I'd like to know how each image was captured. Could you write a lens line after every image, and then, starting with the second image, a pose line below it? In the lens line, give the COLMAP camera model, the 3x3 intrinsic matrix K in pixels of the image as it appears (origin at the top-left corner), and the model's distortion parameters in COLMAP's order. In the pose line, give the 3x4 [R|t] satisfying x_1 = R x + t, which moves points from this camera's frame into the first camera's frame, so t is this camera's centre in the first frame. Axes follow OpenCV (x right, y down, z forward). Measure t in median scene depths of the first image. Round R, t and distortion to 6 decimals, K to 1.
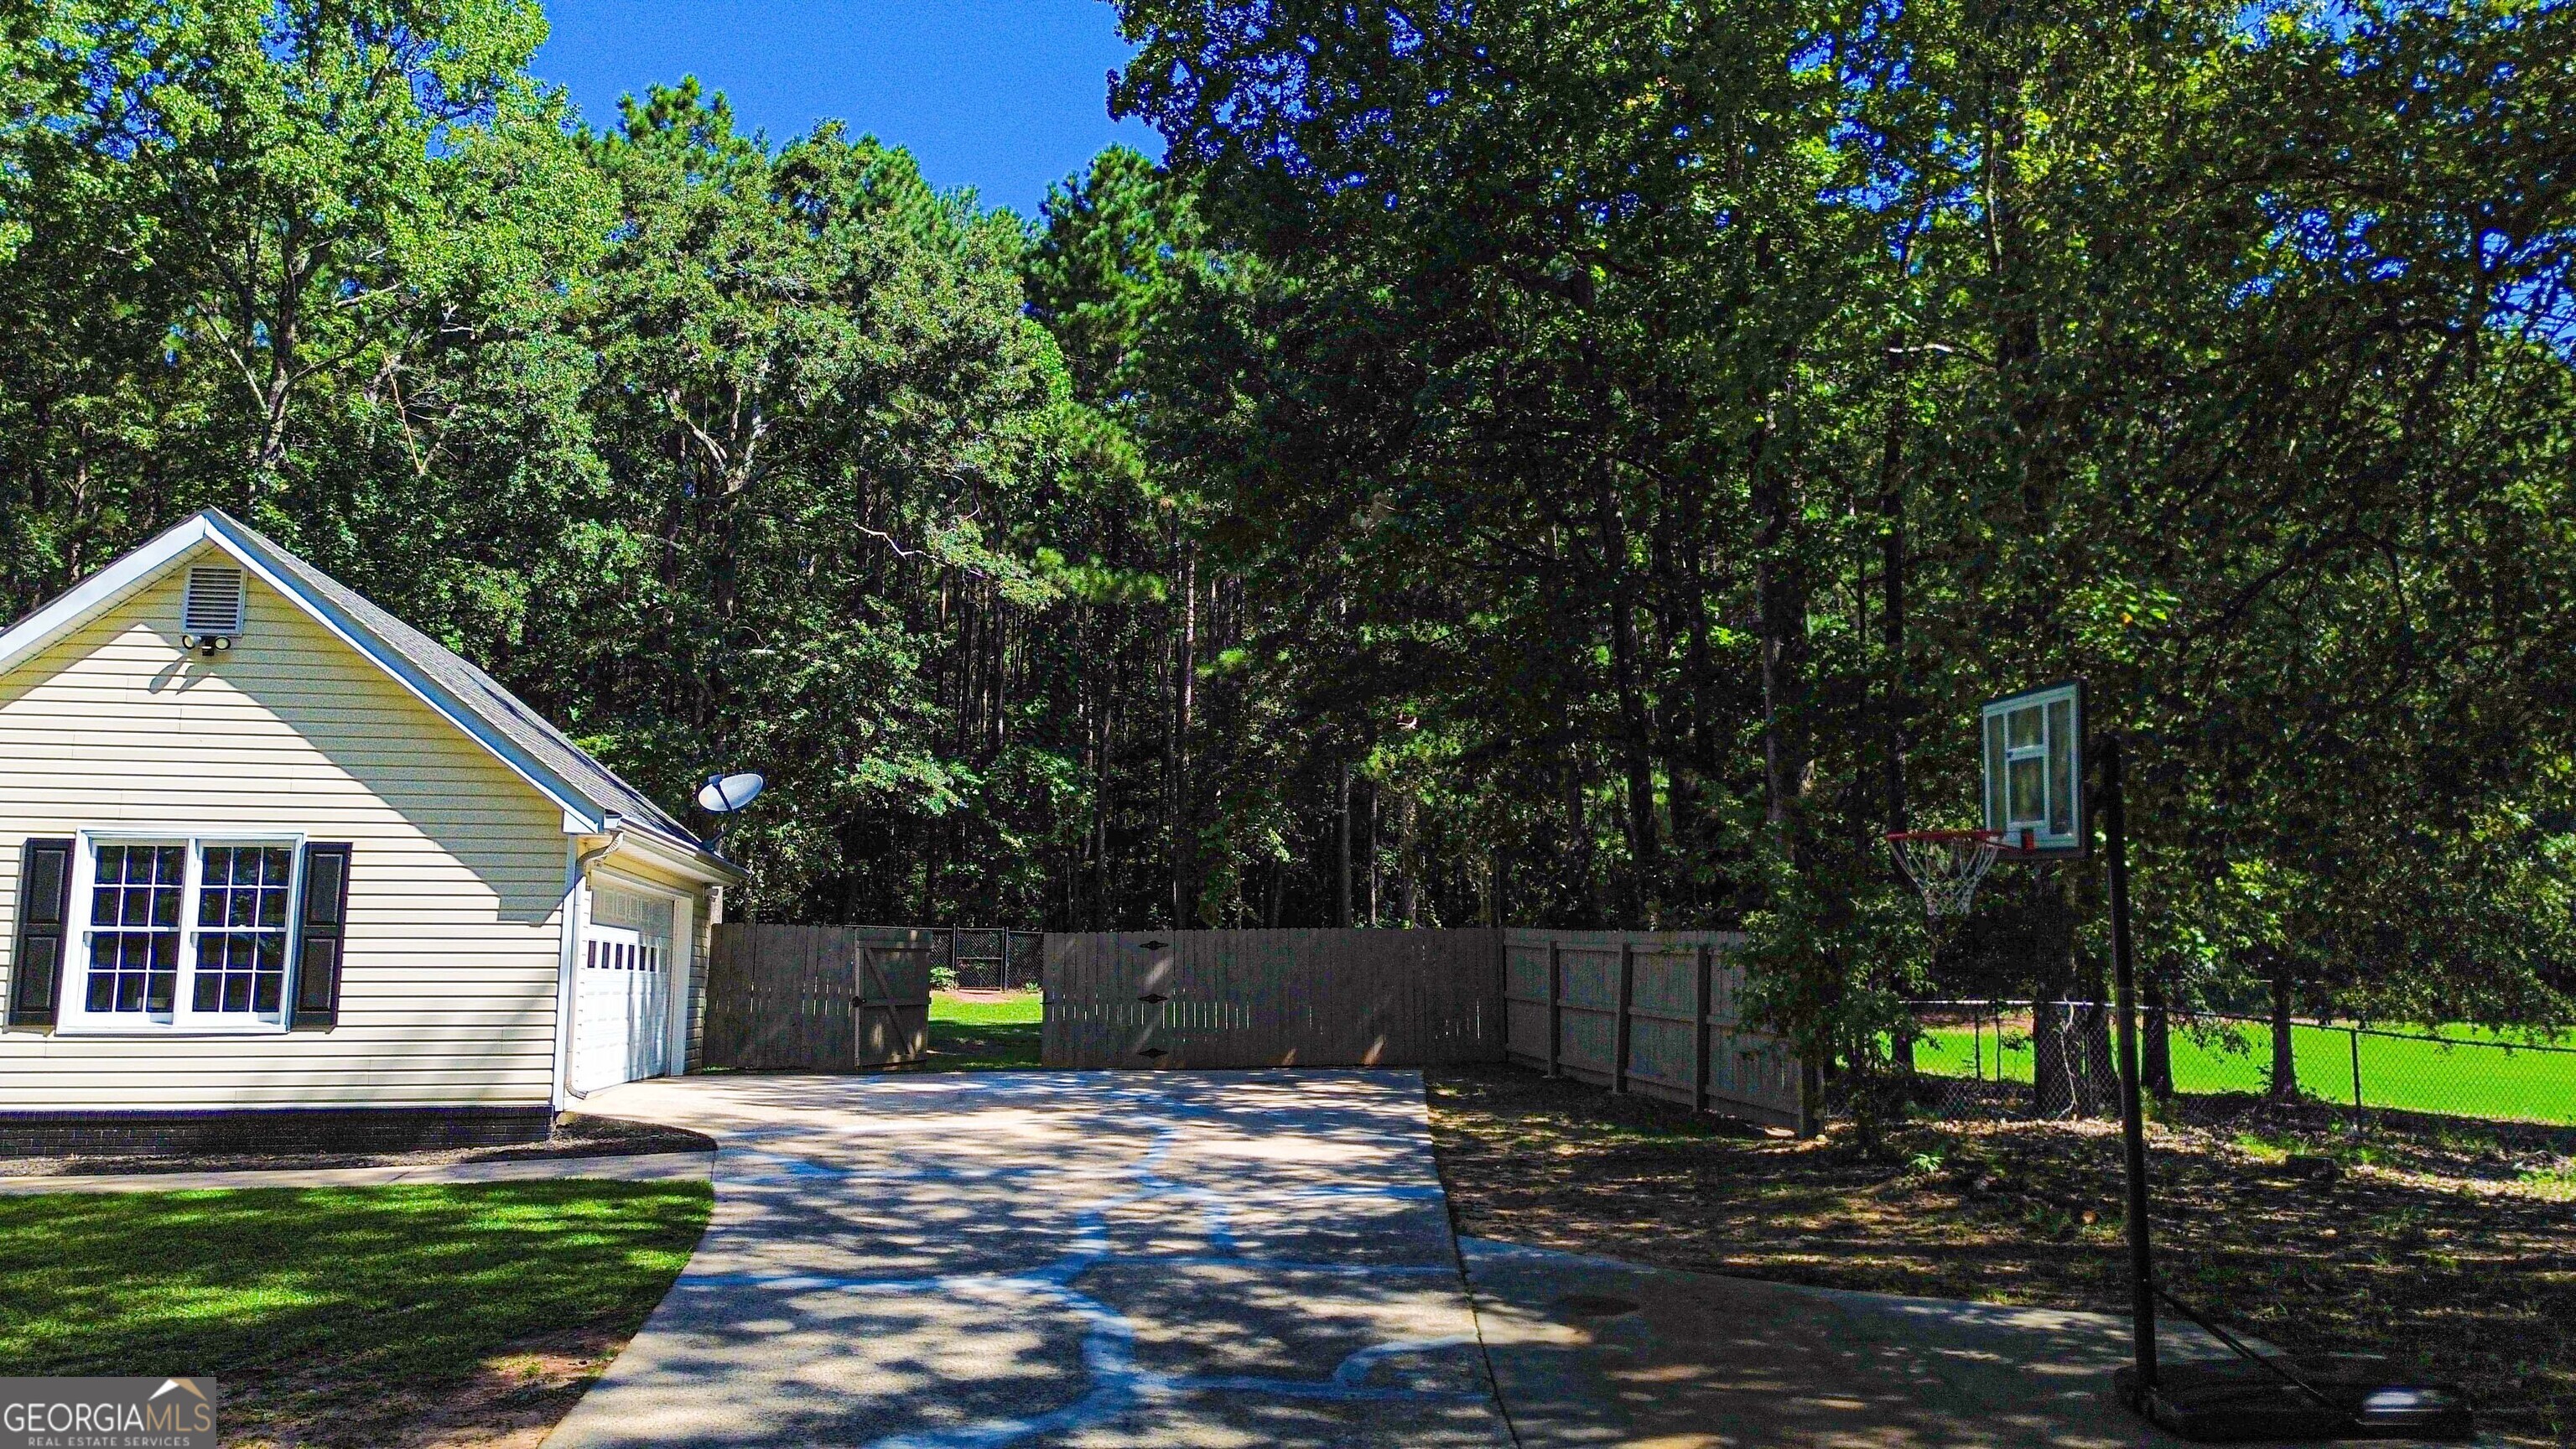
lens RADIAL K [[1824.4, 0, 1290.2], [0, 1824.4, 728.5], [0, 0, 1]] dist [0.075864, -0.076501]
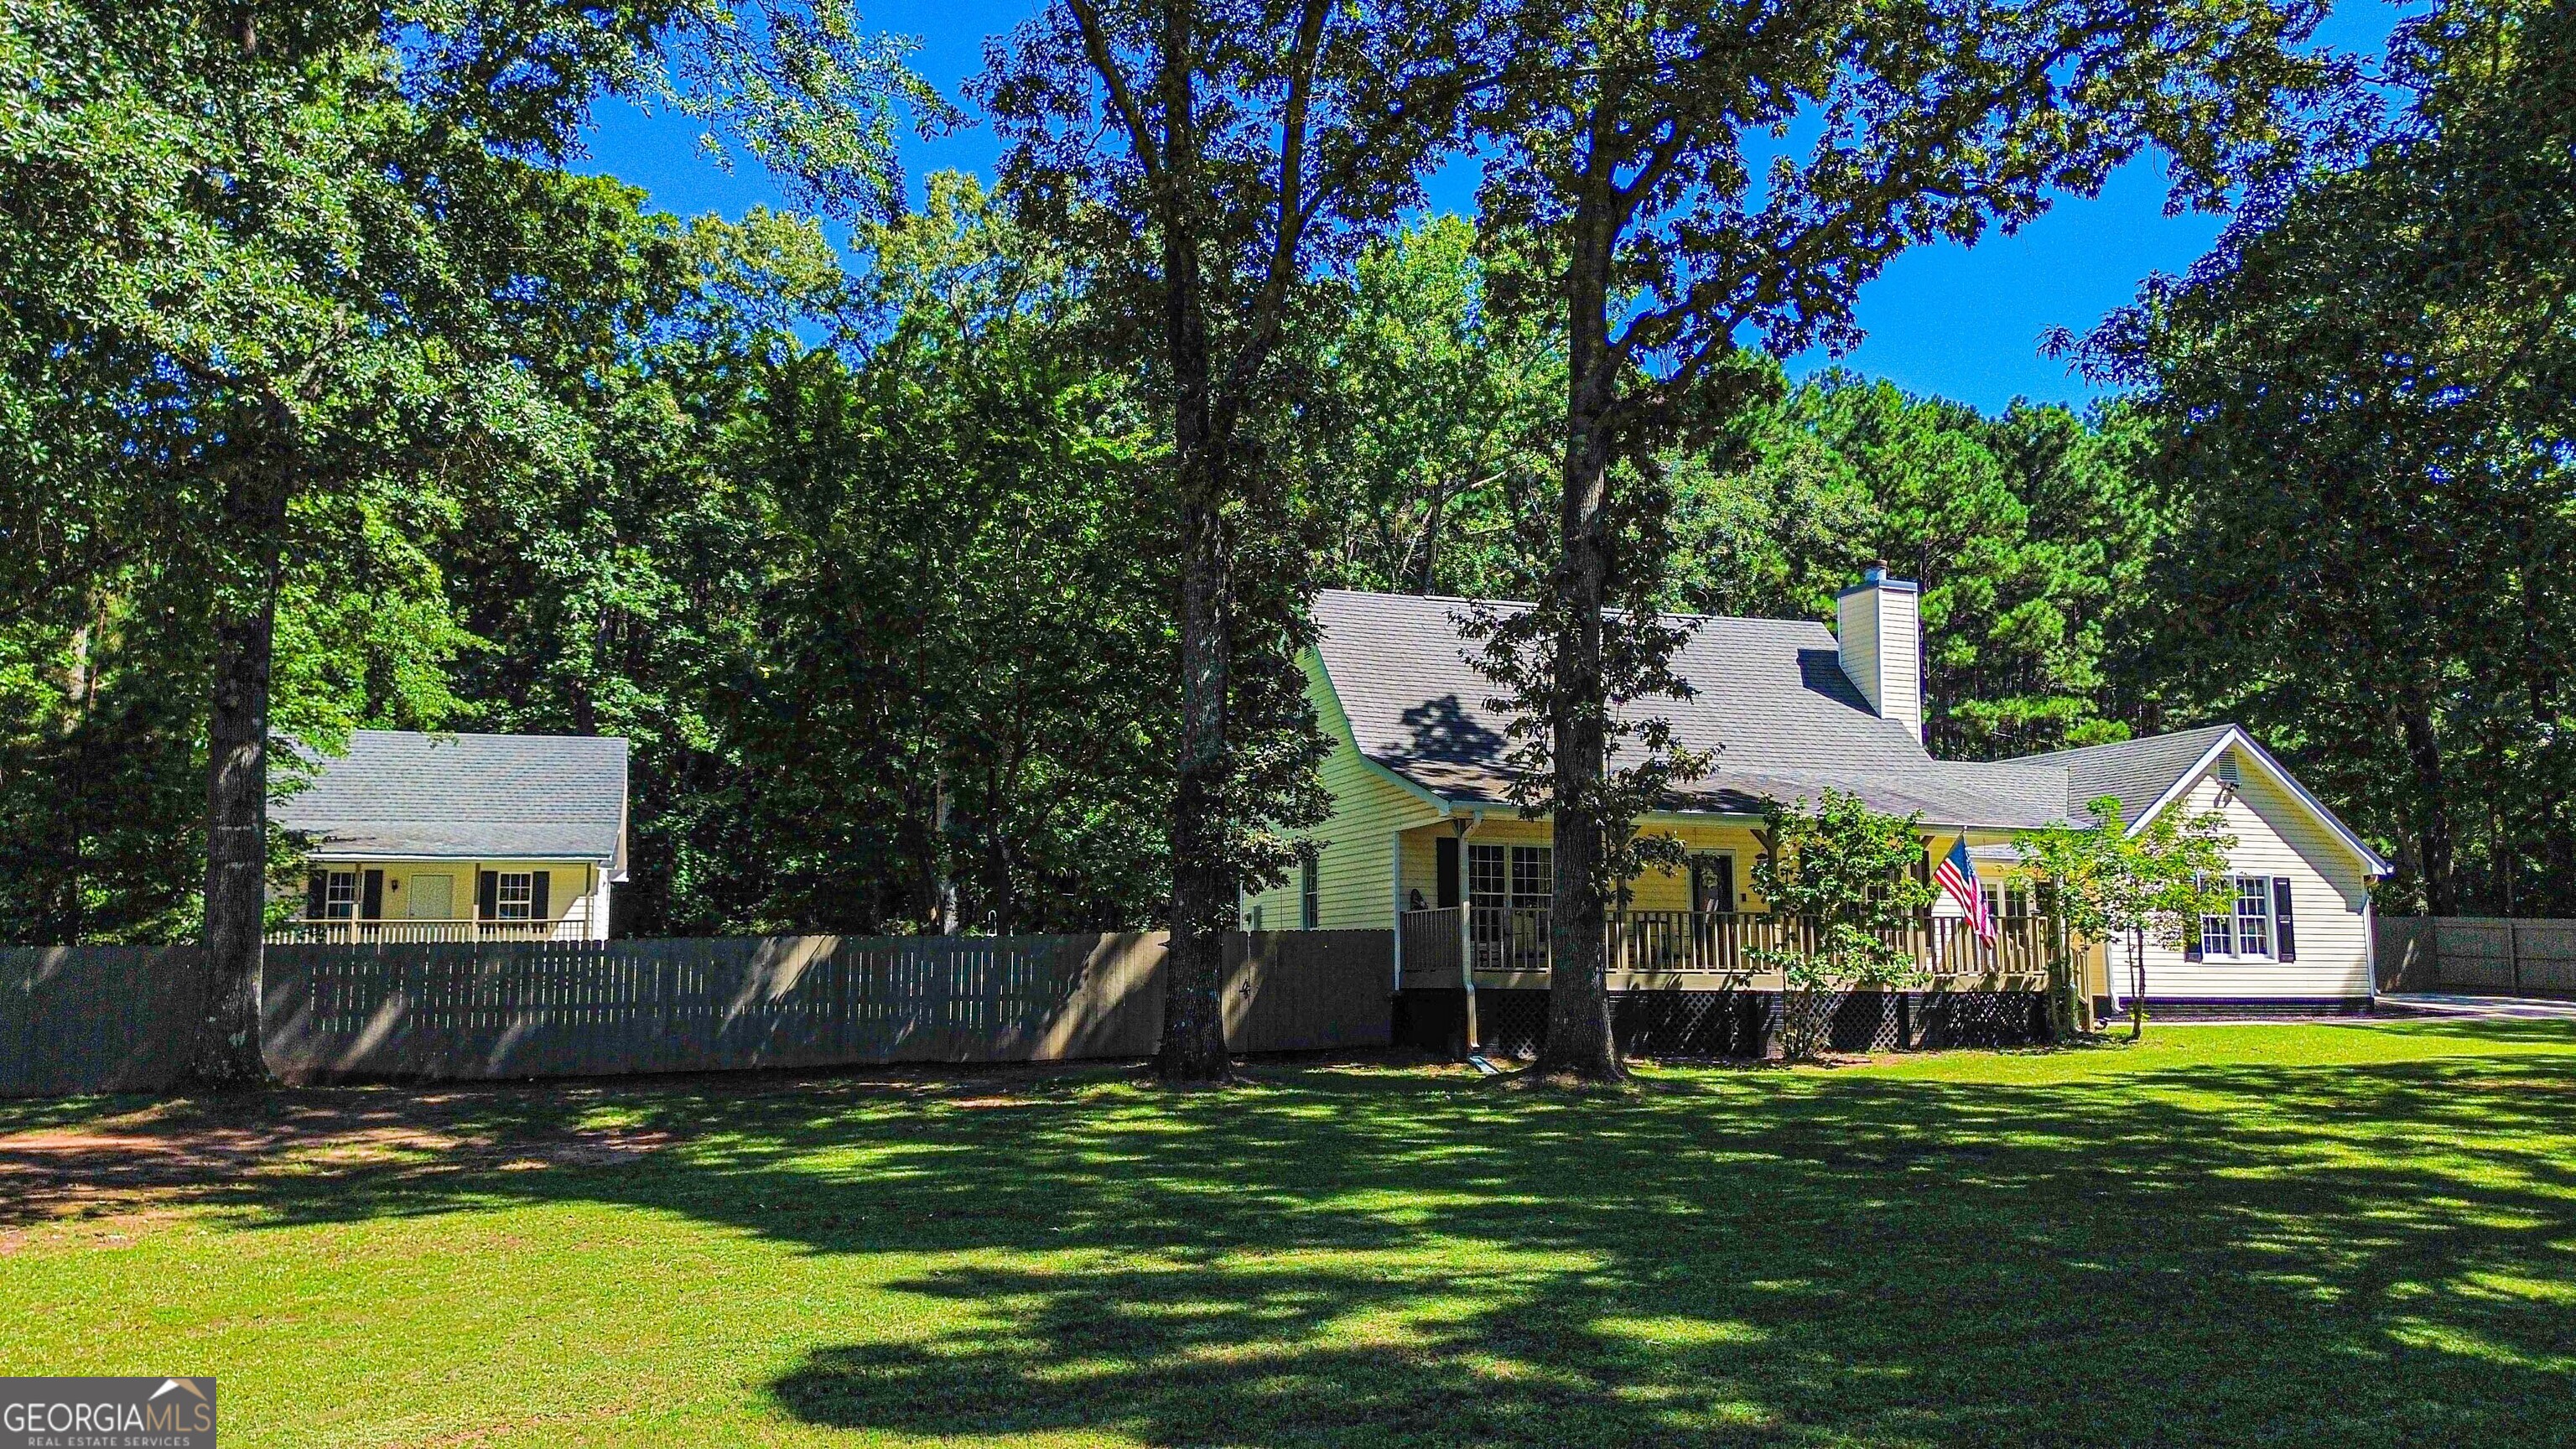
lens RADIAL K [[1824.4, 0, 1284.4], [0, 1824.4, 724.6], [0, 0, 1]] dist [0.075864, -0.076501]
pose [[0.984930, 0.020367, 0.171752, -2.048016], [-0.022252, 0.999711, 0.009059, -0.112310], [-0.171518, -0.012745, 0.985099, -0.951581]]
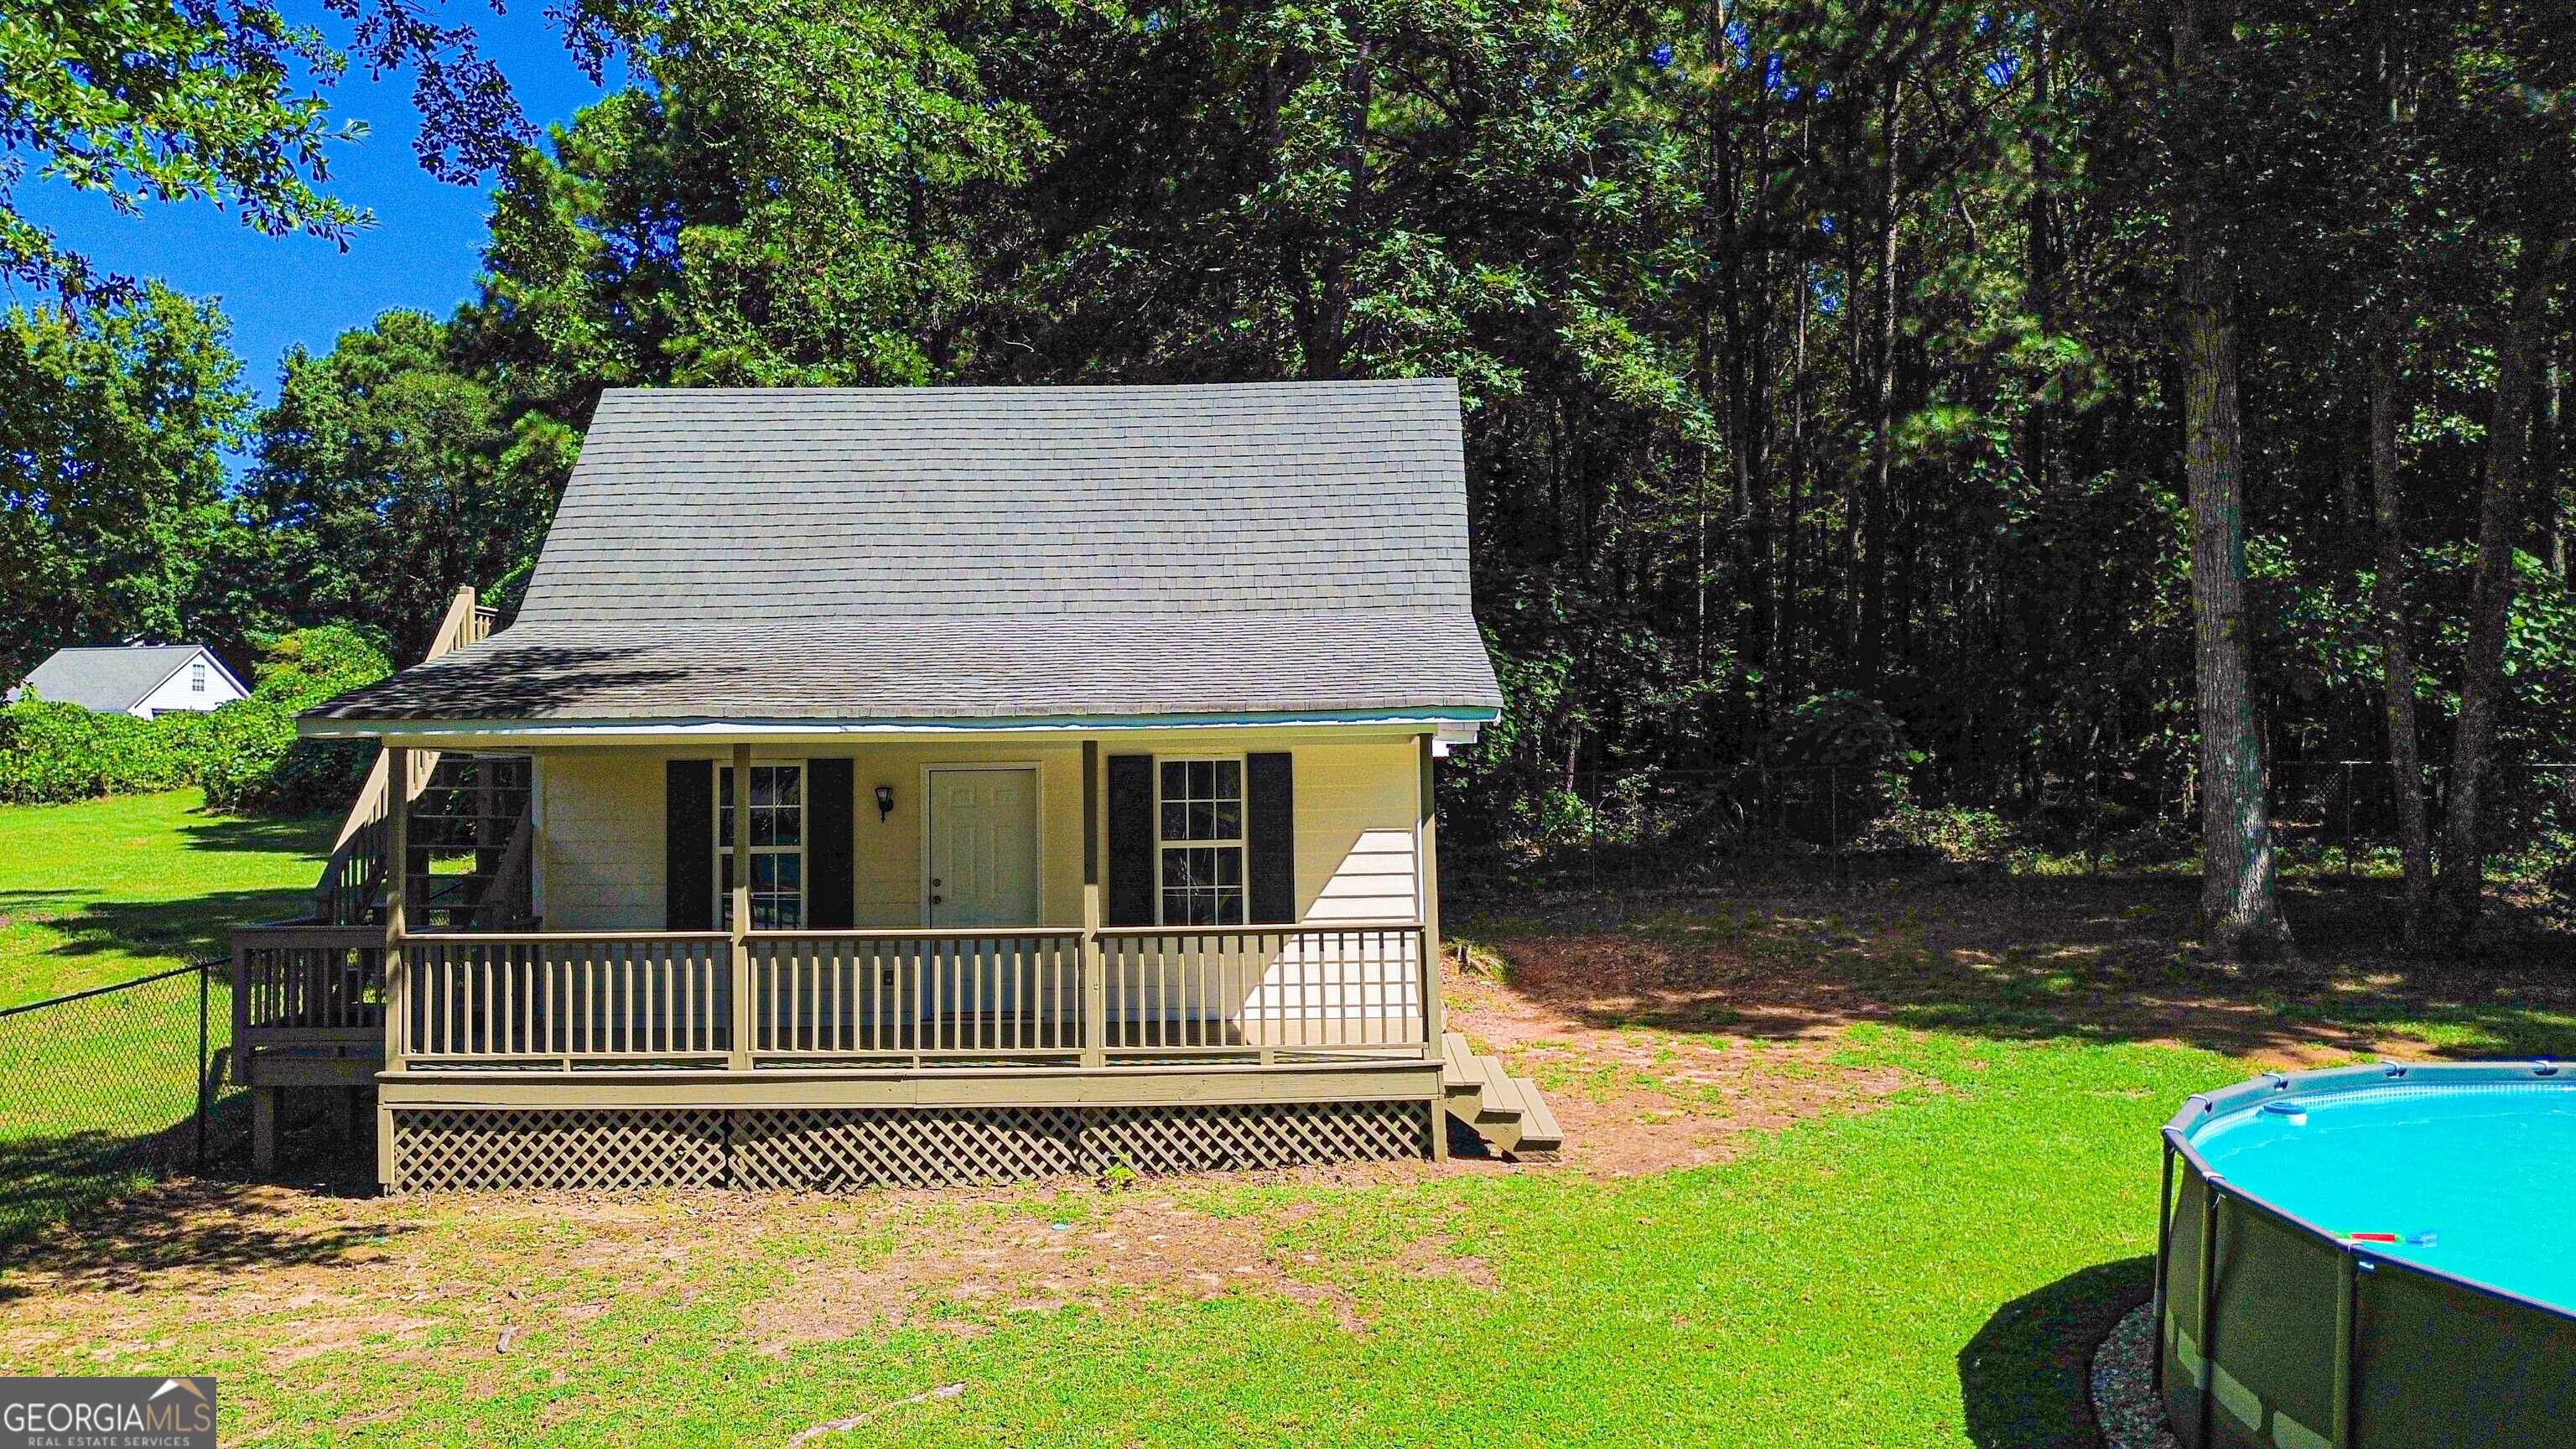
lens RADIAL K [[1824.4, 0, 1285.6], [0, 1824.4, 719.0], [0, 0, 1]] dist [0.075864, -0.076501]
pose [[0.986740, -0.014810, -0.161634, -2.501534], [0.032613, 0.993610, 0.108056, 0.038771], [0.159001, -0.111894, 0.980917, 1.027126]]
